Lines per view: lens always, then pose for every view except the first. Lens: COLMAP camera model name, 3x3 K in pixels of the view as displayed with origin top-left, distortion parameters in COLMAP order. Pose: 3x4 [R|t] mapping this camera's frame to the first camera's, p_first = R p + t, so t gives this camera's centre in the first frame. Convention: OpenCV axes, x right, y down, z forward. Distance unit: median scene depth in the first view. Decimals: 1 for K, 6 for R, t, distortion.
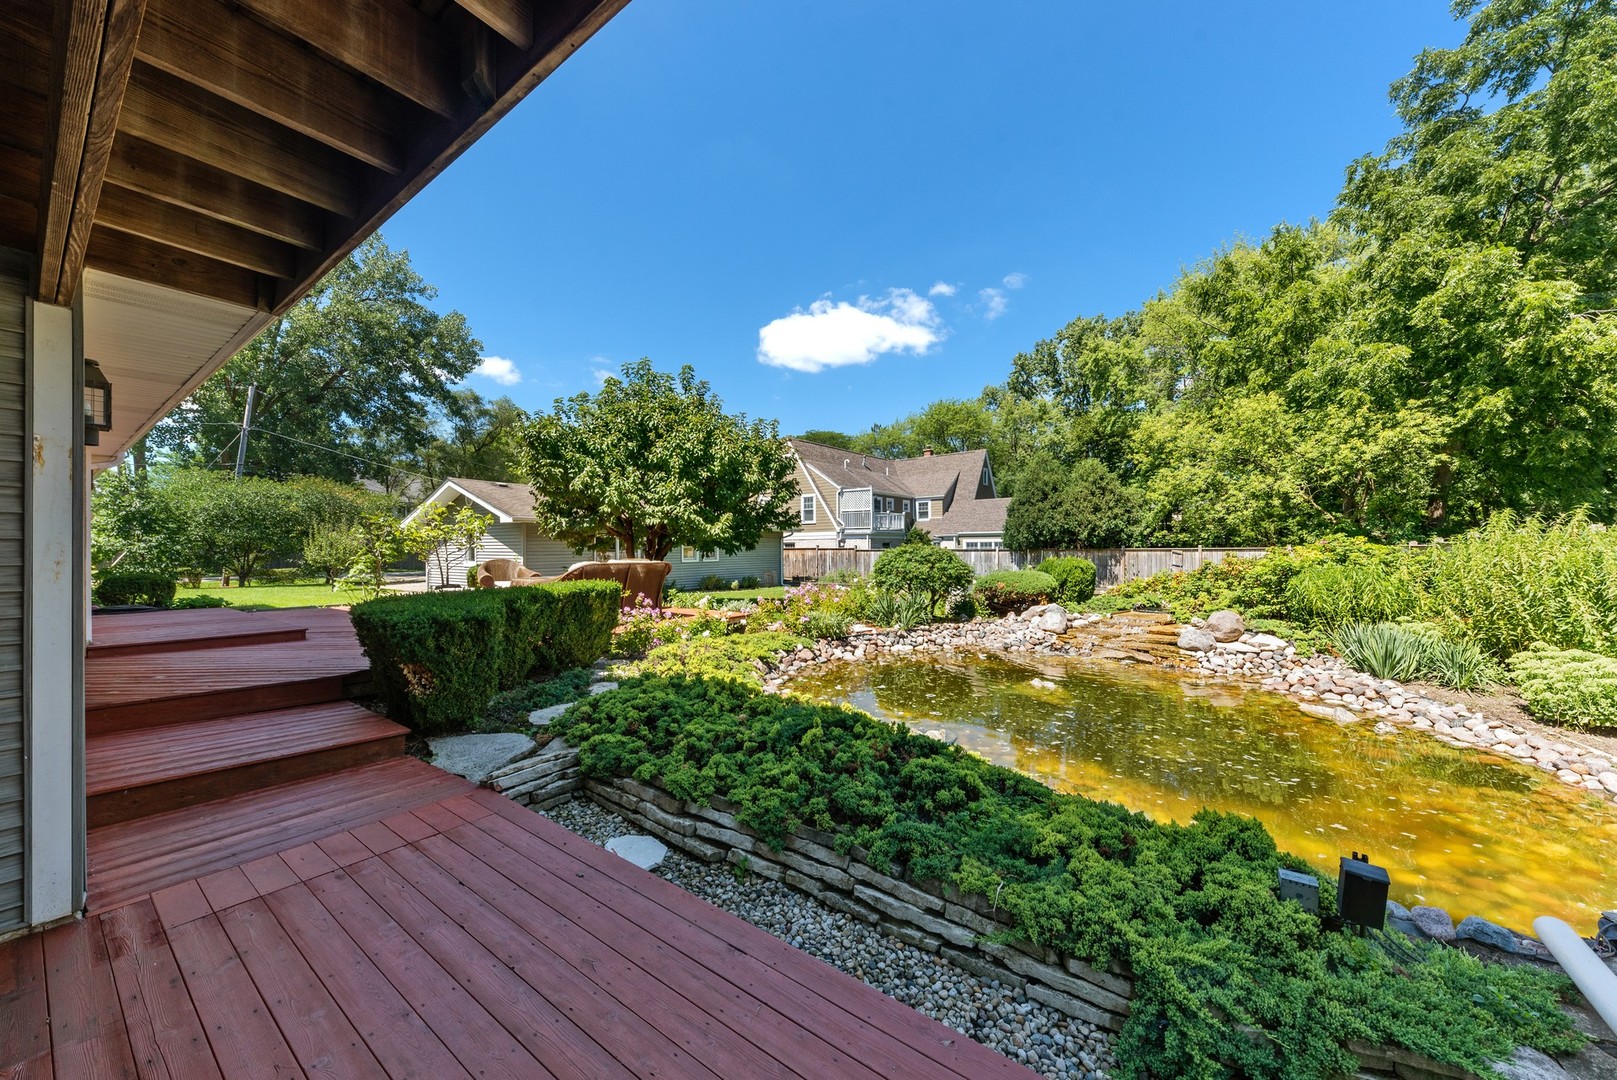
lens RADIAL K [[571.6, 0, 800.0], [0, 571.6, 538.4], [0, 0, 1]] dist [0.003216, -0.000876]
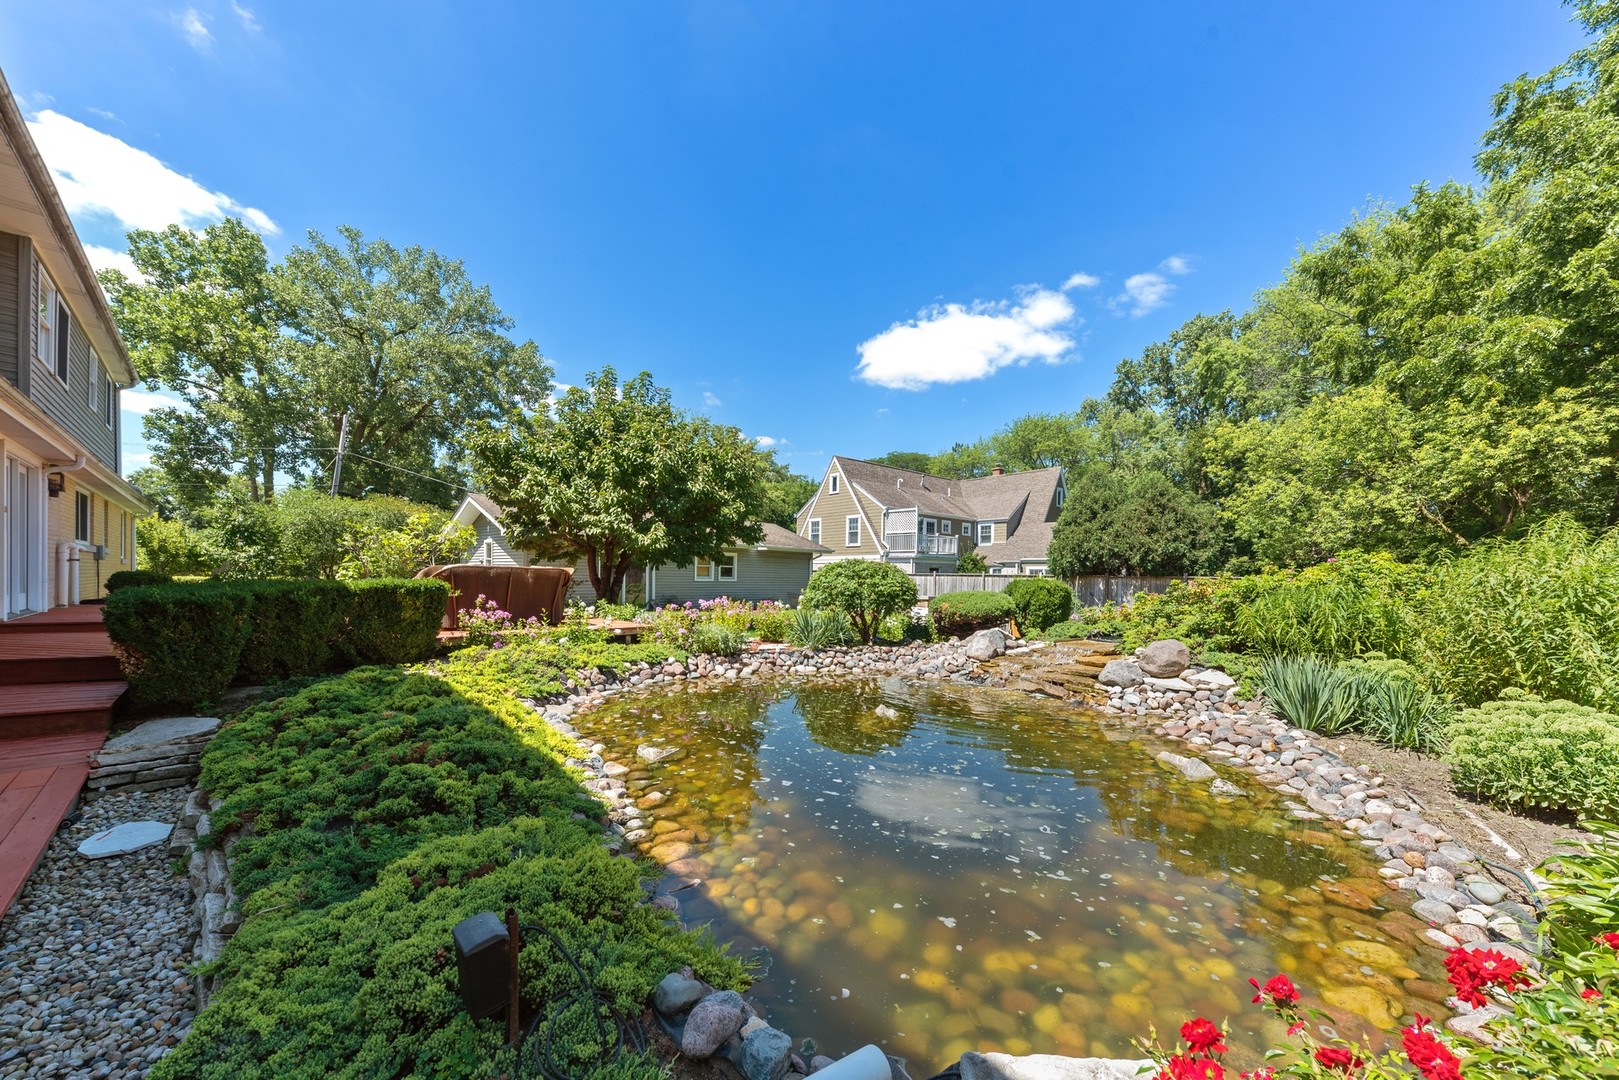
lens RADIAL K [[588.8, 0, 789.0], [0, 588.8, 574.6], [0, 0, 1]] dist [-0.002075, -0.000650]
pose [[0.985118, 0.021688, -0.170507, 0.131467], [-0.019029, 0.999671, 0.017215, 0.011131], [0.170824, -0.013714, 0.985206, 0.031999]]
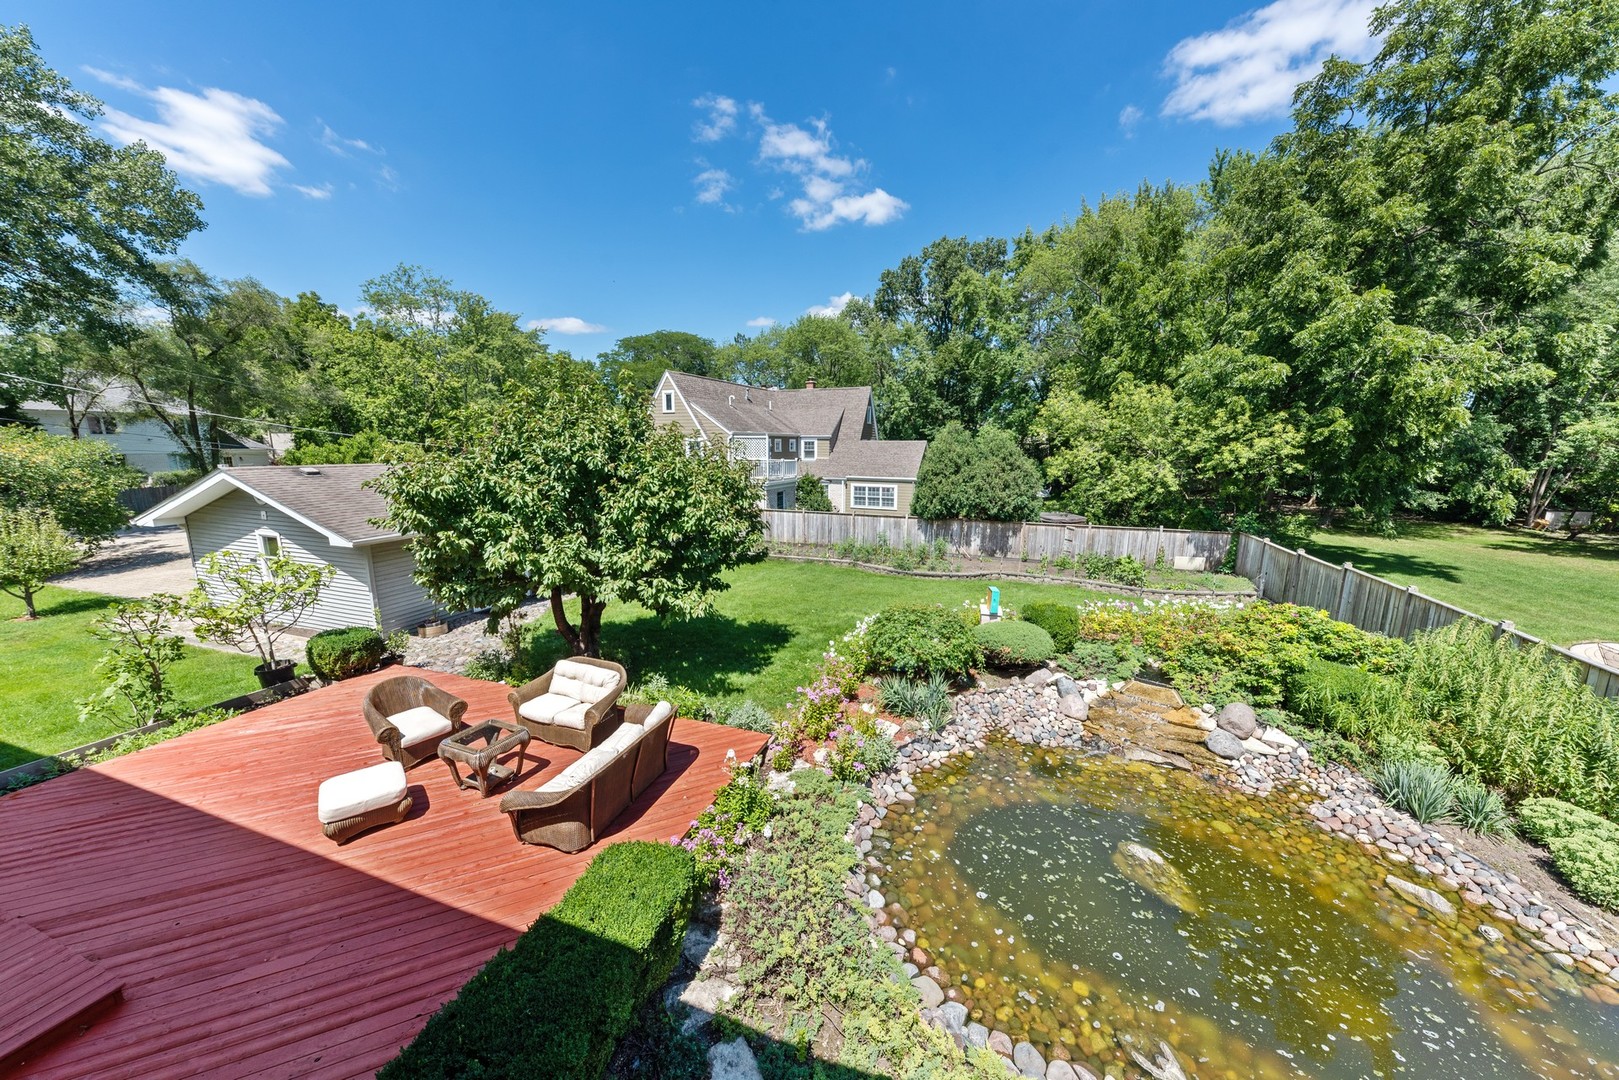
lens RADIAL K [[572.3, 0, 815.9], [0, 572.3, 541.1], [0, 0, 1]] dist [0.003216, -0.000876]
pose [[0.958407, -0.040734, 0.282485, -0.107064], [-0.009322, 0.984767, 0.173628, -0.128662], [-0.285254, -0.169040, 0.943428, 0.106071]]
